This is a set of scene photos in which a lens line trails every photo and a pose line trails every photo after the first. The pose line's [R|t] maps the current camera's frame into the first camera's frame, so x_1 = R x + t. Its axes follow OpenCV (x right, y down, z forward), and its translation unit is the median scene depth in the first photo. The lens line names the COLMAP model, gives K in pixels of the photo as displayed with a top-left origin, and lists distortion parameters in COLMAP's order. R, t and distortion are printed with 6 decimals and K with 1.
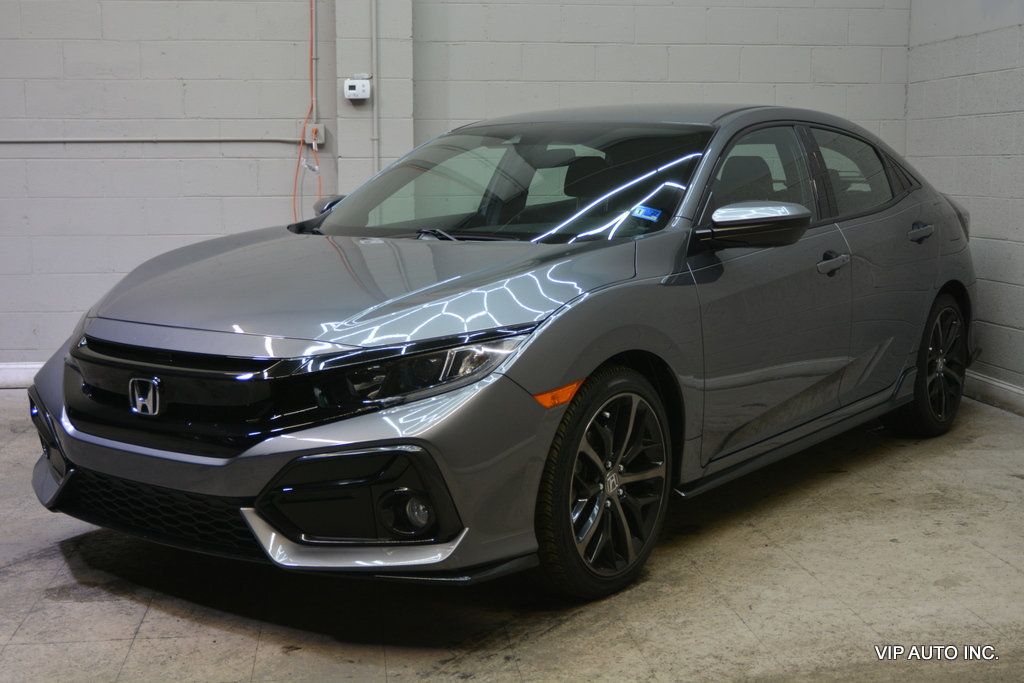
lens RADIAL K [[1321.6, 0, 512.0], [0, 1321.6, 341.5], [0, 0, 1]] dist [0.007828, 0.037967]
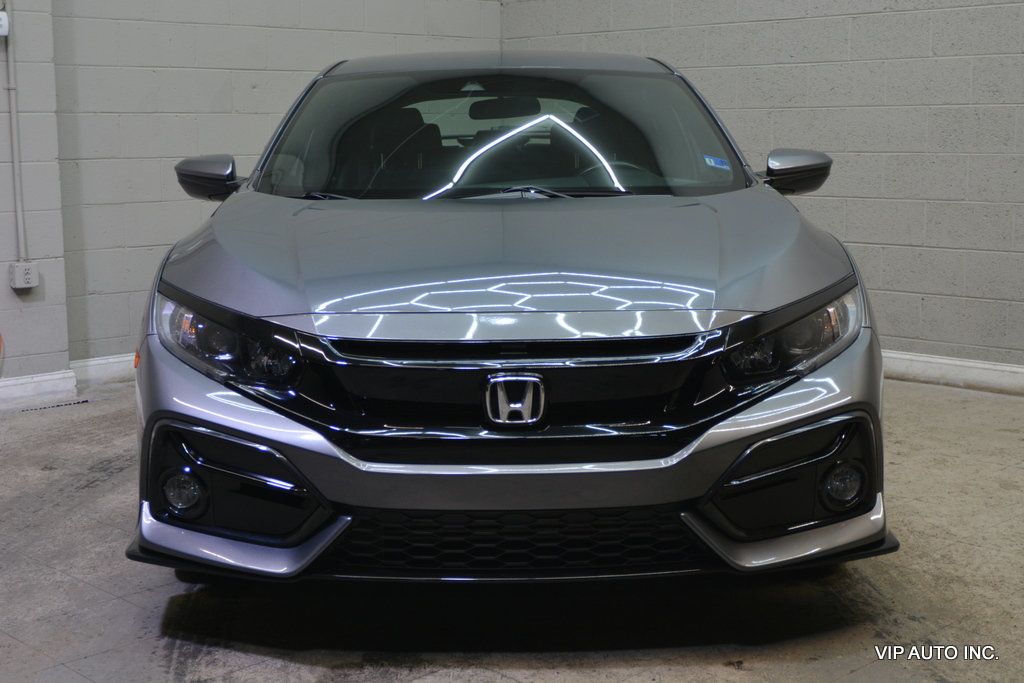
lens RADIAL K [[1422.7, 0, 512.0], [0, 1422.7, 341.5], [0, 0, 1]] dist [-0.019729, -0.015398]
pose [[0.793992, -0.094699, 0.600507, -0.564707], [0.086959, 0.995327, 0.041985, -0.020613], [-0.601676, 0.018884, 0.798517, 0.231959]]
